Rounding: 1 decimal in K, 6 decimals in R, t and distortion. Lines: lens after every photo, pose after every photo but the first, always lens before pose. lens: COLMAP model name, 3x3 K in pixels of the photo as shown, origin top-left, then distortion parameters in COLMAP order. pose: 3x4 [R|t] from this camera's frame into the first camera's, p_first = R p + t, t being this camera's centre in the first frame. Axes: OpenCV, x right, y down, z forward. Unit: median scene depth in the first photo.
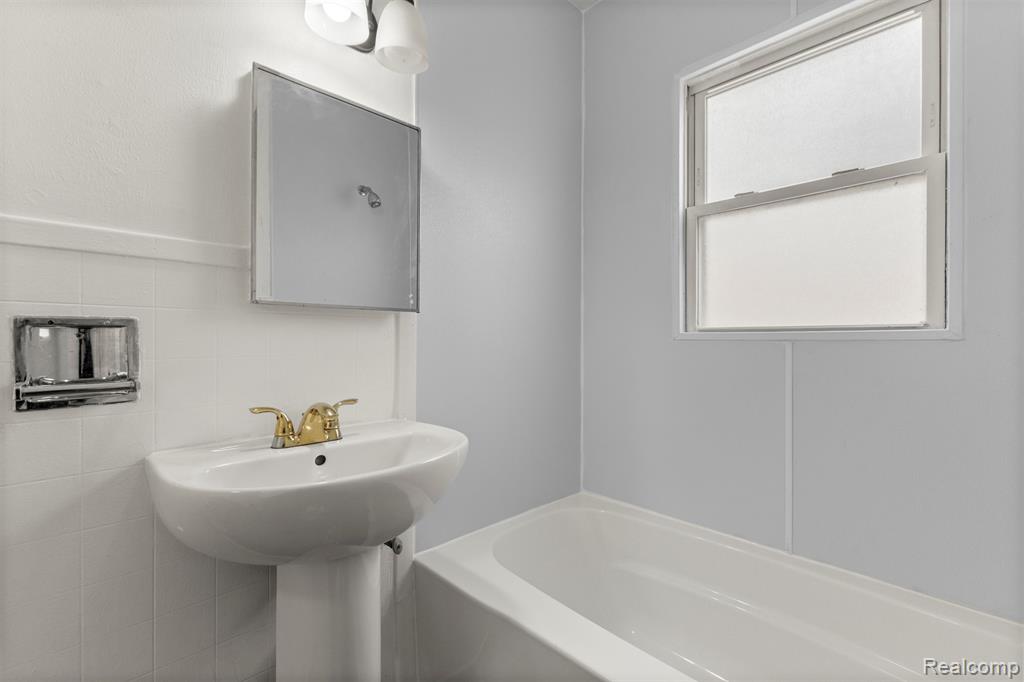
lens RADIAL K [[439.7, 0, 517.4], [0, 439.7, 342.5], [0, 0, 1]] dist [0.005158, 0.000298]
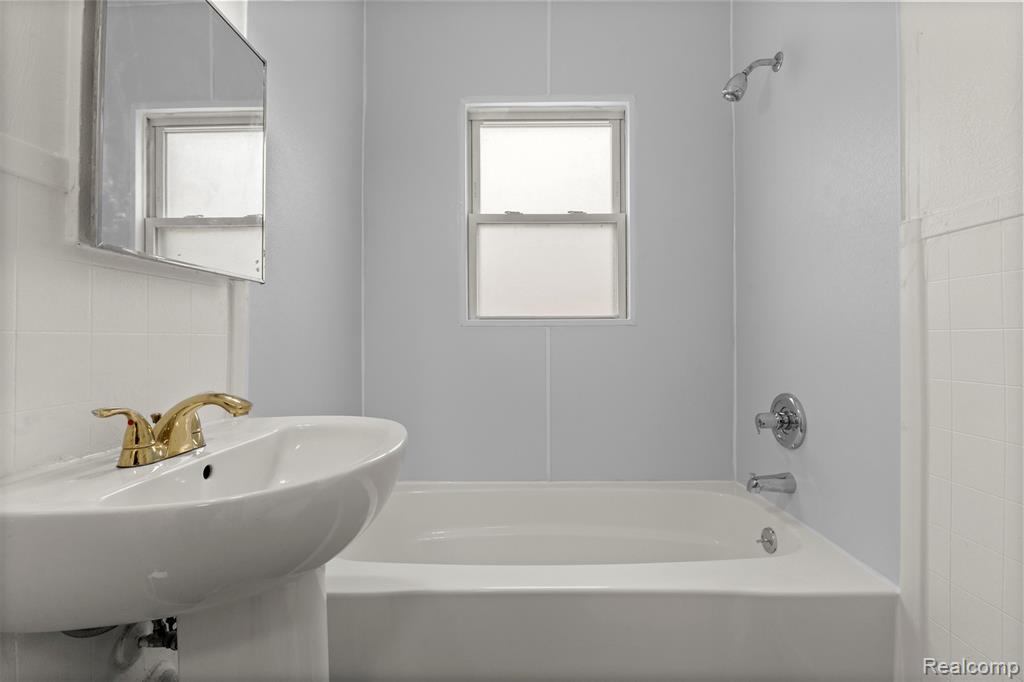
lens RADIAL K [[457.4, 0, 509.6], [0, 457.4, 335.6], [0, 0, 1]] dist [-0.009847, 0.001000]
pose [[0.708717, 0.001105, 0.705492, -0.463582], [0.009282, 0.999898, -0.010891, 0.038810], [-0.705432, 0.014267, 0.708634, 0.072612]]
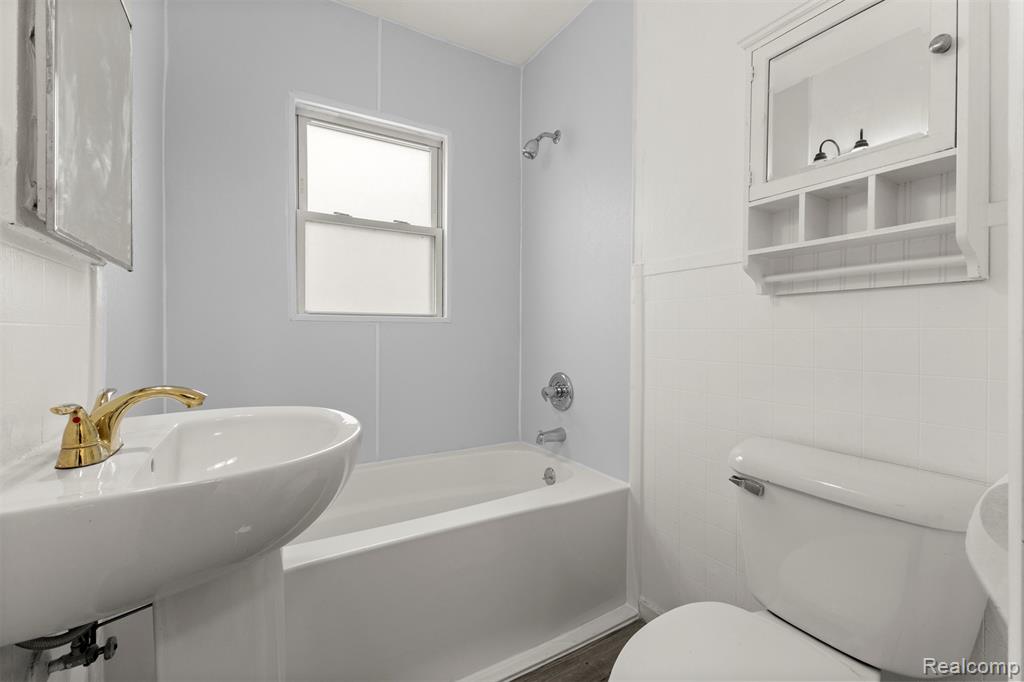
lens RADIAL K [[439.7, 0, 512.5], [0, 439.7, 339.0], [0, 0, 1]] dist [0.005158, 0.000298]
pose [[0.242527, -0.011987, 0.970071, -0.731384], [0.005291, 0.999925, 0.011033, 0.038670], [-0.970130, 0.002457, 0.242573, 0.173026]]
